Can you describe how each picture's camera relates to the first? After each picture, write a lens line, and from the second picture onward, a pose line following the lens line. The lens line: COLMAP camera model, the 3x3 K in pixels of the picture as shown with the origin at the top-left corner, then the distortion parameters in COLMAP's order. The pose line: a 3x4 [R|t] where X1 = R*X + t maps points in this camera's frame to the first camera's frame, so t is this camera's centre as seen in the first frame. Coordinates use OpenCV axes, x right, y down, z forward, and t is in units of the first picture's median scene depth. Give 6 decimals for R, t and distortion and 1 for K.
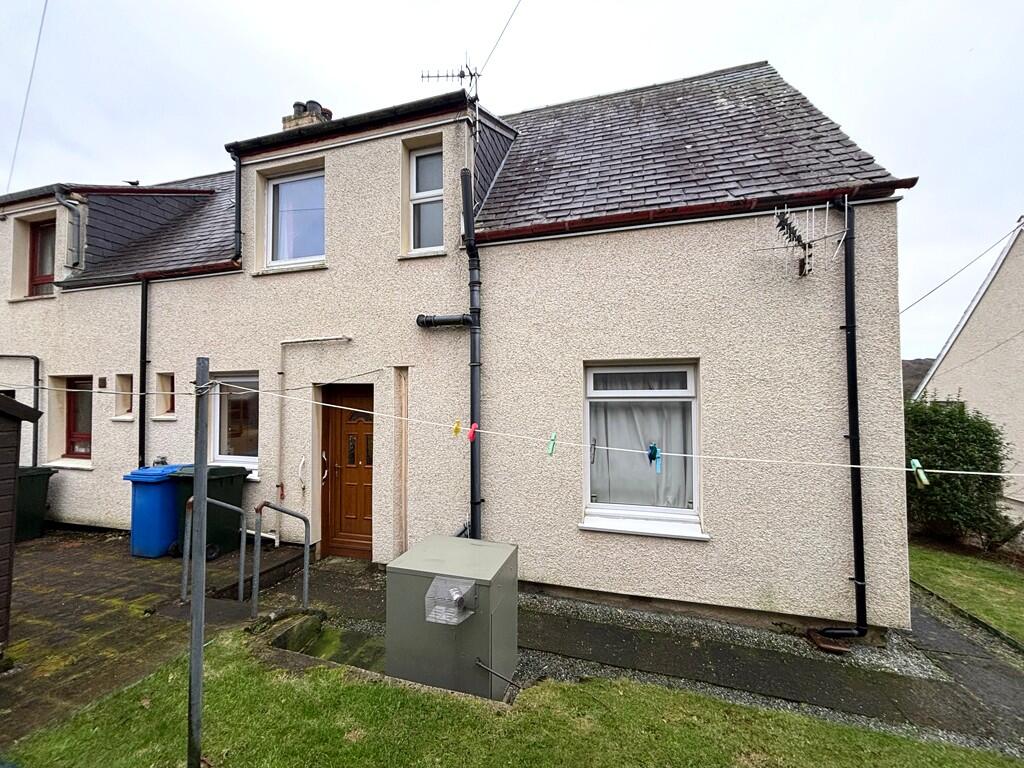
lens RADIAL K [[413.1, 0, 504.7], [0, 413.1, 379.9], [0, 0, 1]] dist [0.000446, -0.000810]
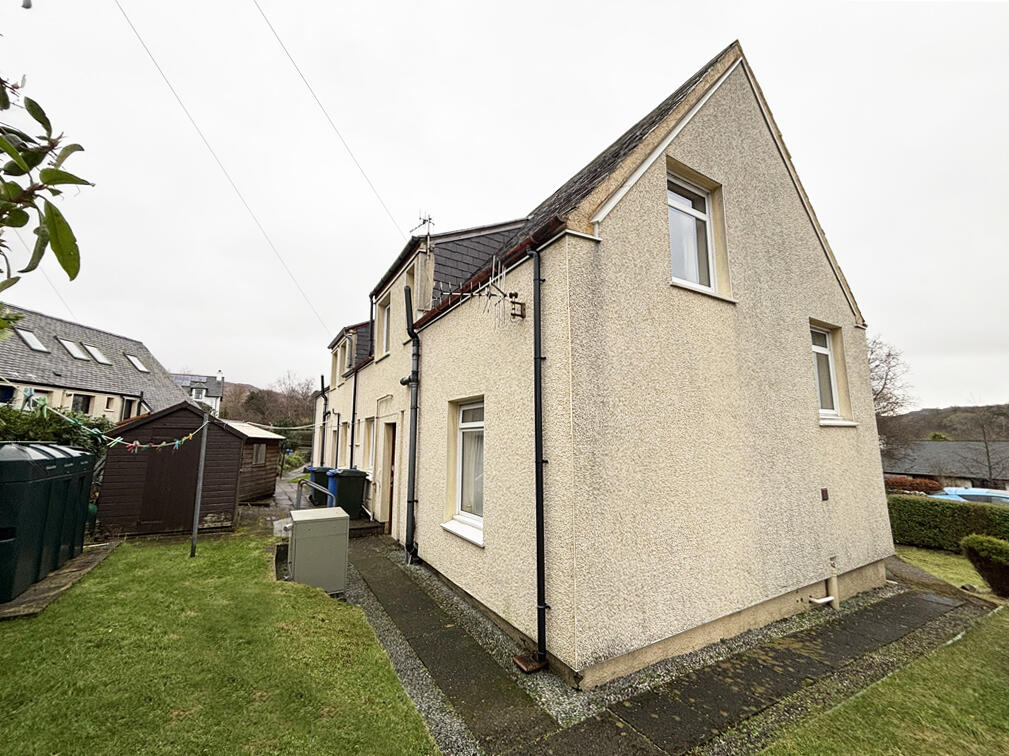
lens RADIAL K [[407.1, 0, 501.9], [0, 407.1, 380.5], [0, 0, 1]] dist [0.000446, -0.000810]
pose [[0.735871, -0.089937, -0.671123, 1.123907], [0.014344, 0.992988, -0.117343, 0.041474], [0.676970, 0.076723, 0.732001, 0.115881]]
